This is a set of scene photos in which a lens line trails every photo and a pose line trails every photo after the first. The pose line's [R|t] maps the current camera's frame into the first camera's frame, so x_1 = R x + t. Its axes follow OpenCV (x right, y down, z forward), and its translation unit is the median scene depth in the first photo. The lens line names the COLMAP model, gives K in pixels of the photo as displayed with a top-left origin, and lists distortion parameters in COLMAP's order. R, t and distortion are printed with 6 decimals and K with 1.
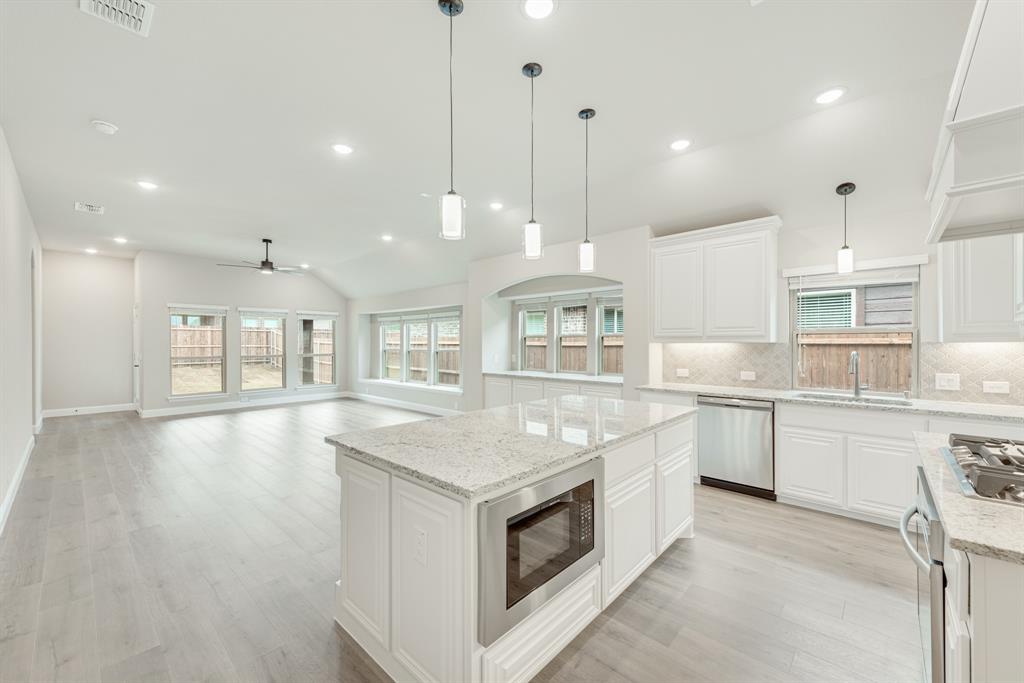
lens RADIAL K [[396.0, 0, 514.7], [0, 396.0, 344.6], [0, 0, 1]] dist [-0.001233, -0.000307]
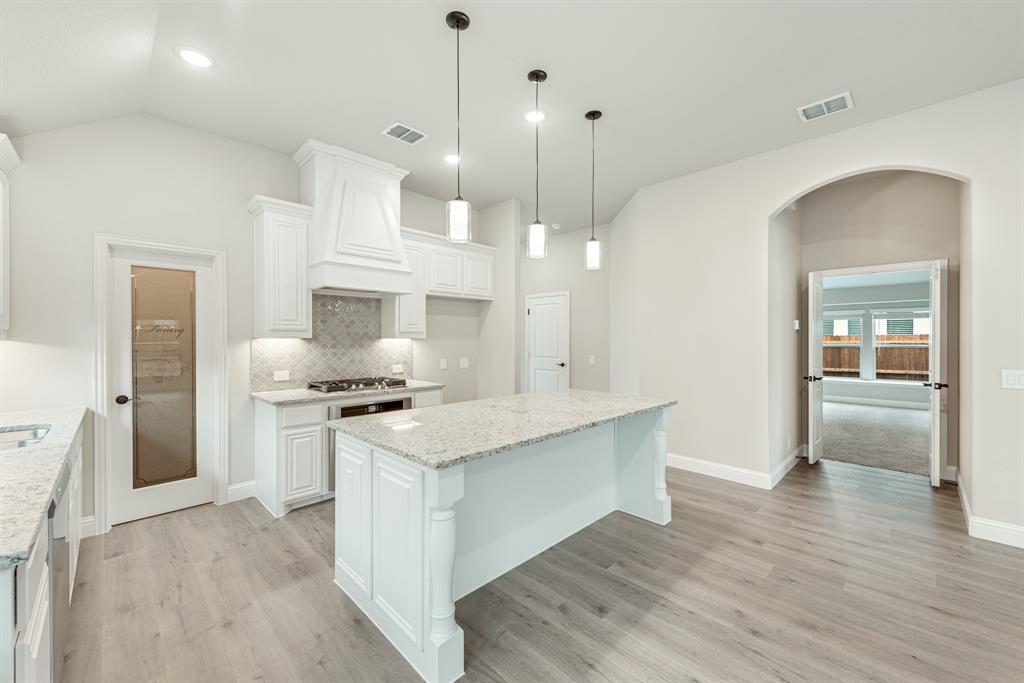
lens RADIAL K [[400.9, 0, 517.2], [0, 400.9, 340.6], [0, 0, 1]] dist [0.002238, -0.000074]
pose [[-0.998785, 0.003254, 0.049180, 0.017096], [0.003671, 0.999958, 0.008392, -0.003289], [-0.049151, 0.008563, -0.998755, 0.695409]]
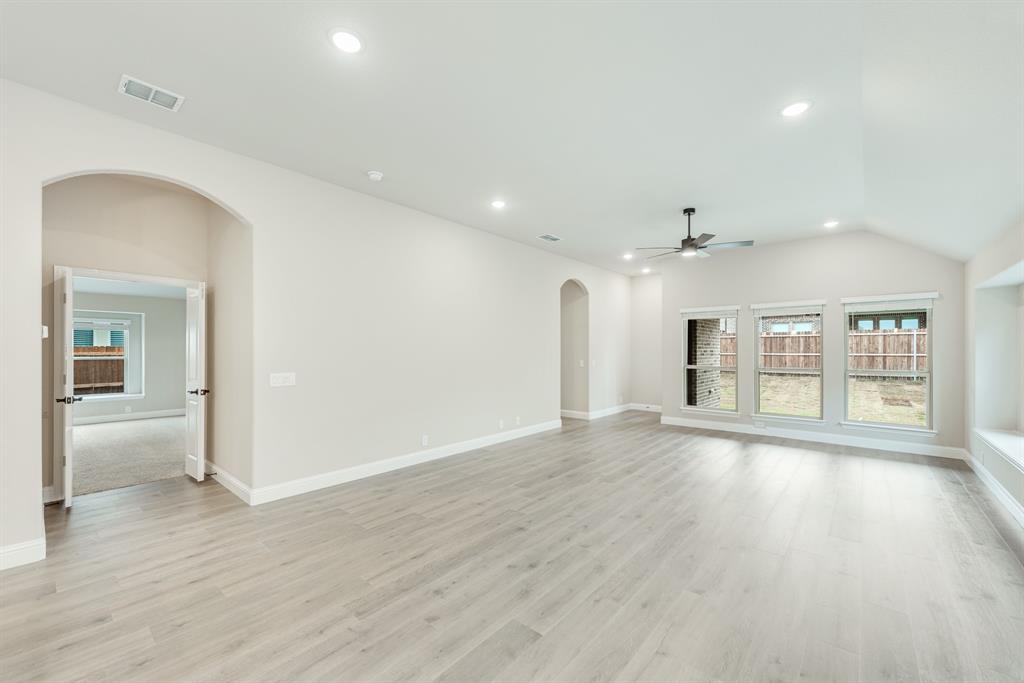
lens RADIAL K [[403.6, 0, 513.5], [0, 403.6, 345.2], [0, 0, 1]] dist [0.005505, -0.000657]
pose [[0.018847, -0.012198, -0.999748, 0.101902], [-0.006011, 0.999906, -0.012313, -0.001954], [0.999804, 0.006242, 0.018772, 0.596204]]
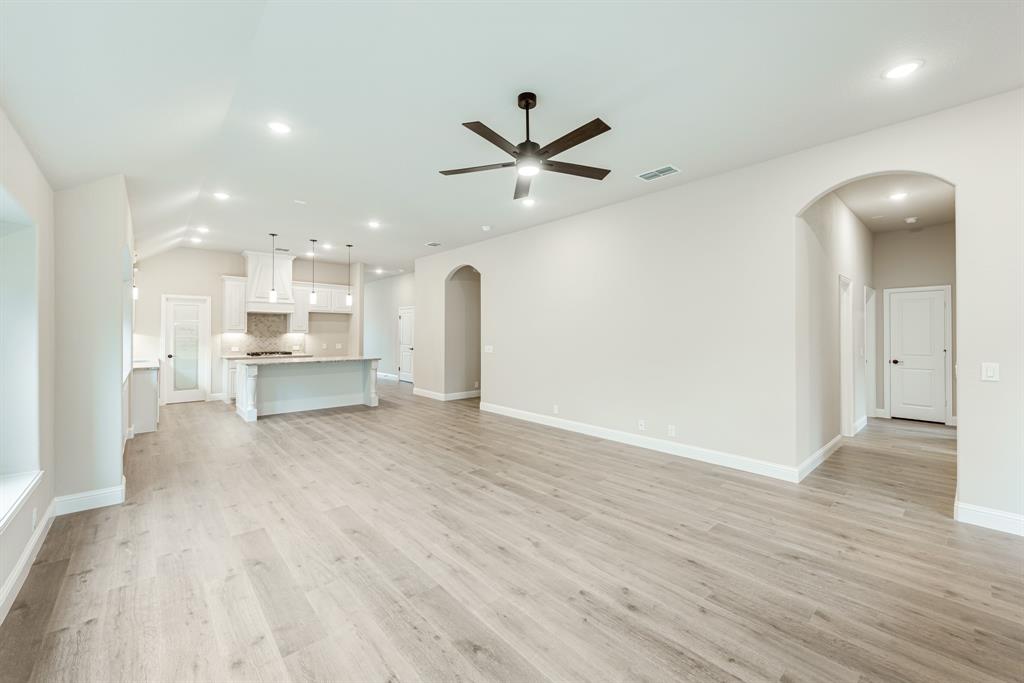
lens RADIAL K [[405.1, 0, 512.0], [0, 405.1, 329.5], [0, 0, 1]] dist [0.007232, -0.000232]
pose [[-0.994180, 0.000461, 0.107730, -0.589969], [-0.000161, 0.999983, -0.005760, -0.006322], [-0.107731, -0.005743, -0.994163, 1.294369]]
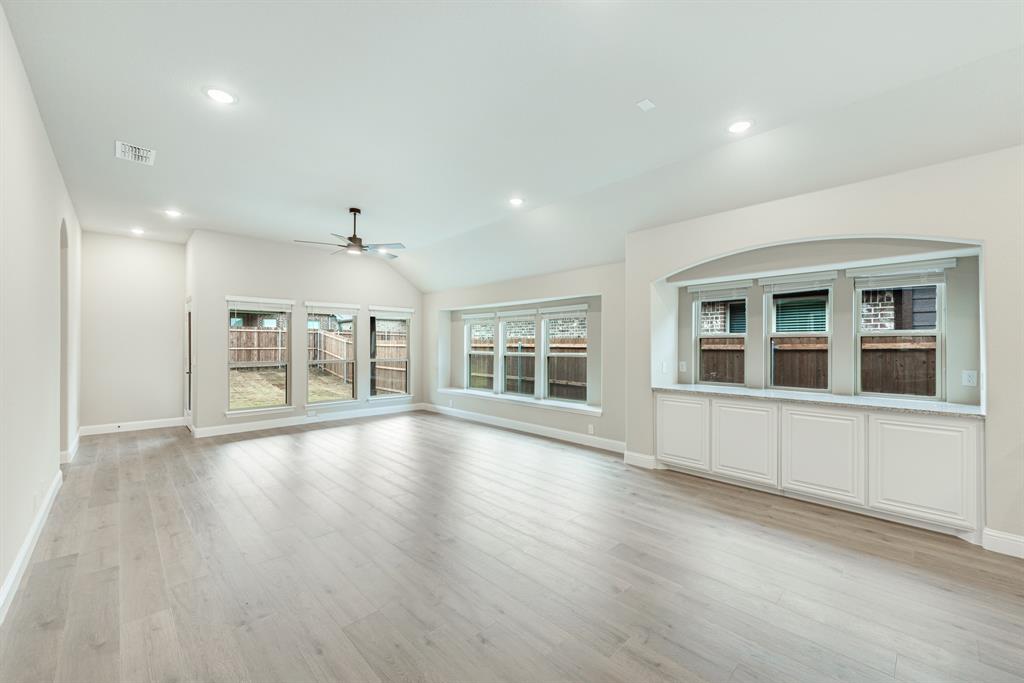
lens RADIAL K [[403.6, 0, 513.5], [0, 403.6, 345.2], [0, 0, 1]] dist [0.005505, -0.000657]
pose [[0.997436, 0.002712, -0.071516, -0.238079], [-0.003173, 0.999975, -0.006332, 0.000546], [0.071497, 0.006542, 0.997419, 0.223302]]
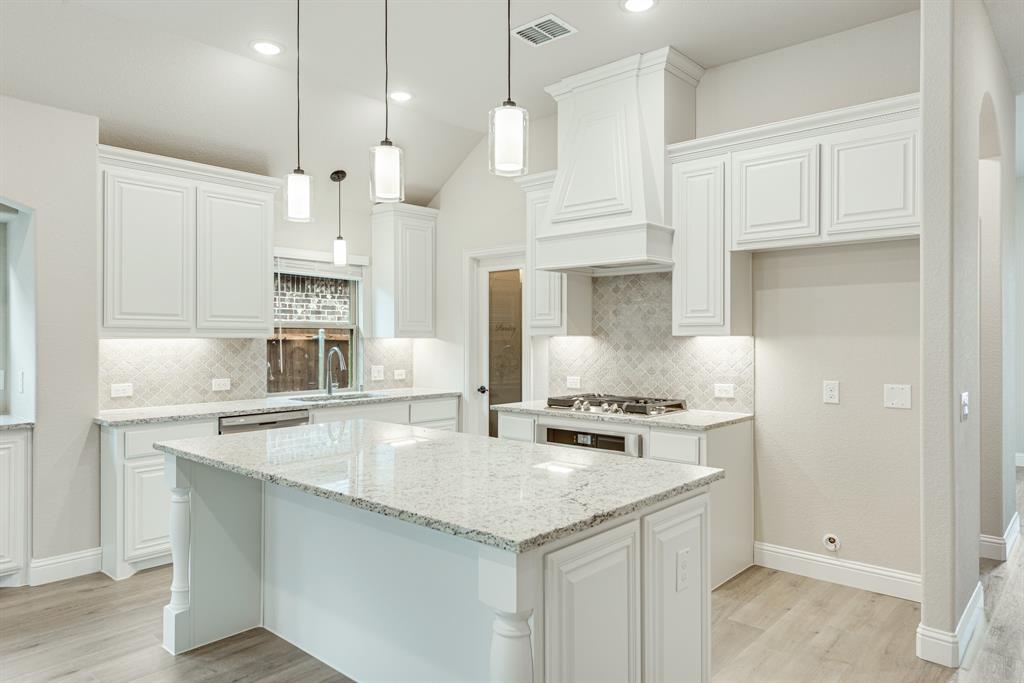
lens RADIAL K [[659.1, 0, 512.0], [0, 659.1, 341.5], [0, 0, 1]] dist [0.022488, -0.000109]
pose [[-0.007908, -0.003671, 0.999962, -0.338740], [0.004418, 0.999983, 0.003706, -0.000354], [-0.999959, 0.004447, -0.007892, 0.271099]]
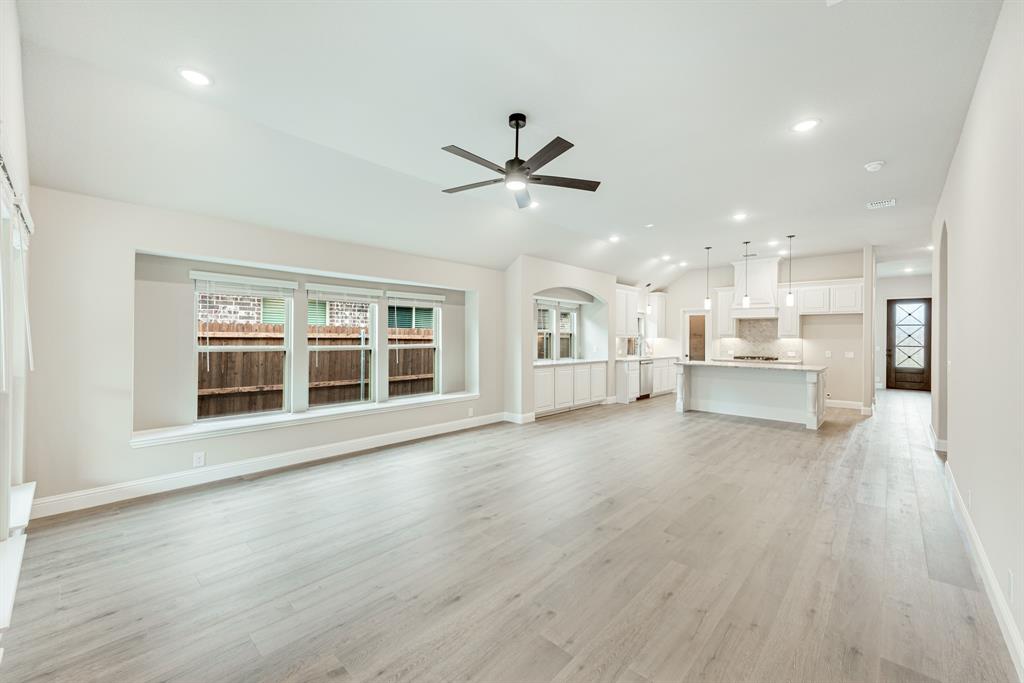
lens RADIAL K [[408.6, 0, 508.8], [0, 408.6, 337.6], [0, 0, 1]] dist [0.009918, 0.000039]
pose [[0.016630, -0.000715, 0.999861, -0.995828], [-0.002773, 0.999996, 0.000762, -0.003076], [-0.999858, -0.002785, 0.016628, 0.899126]]
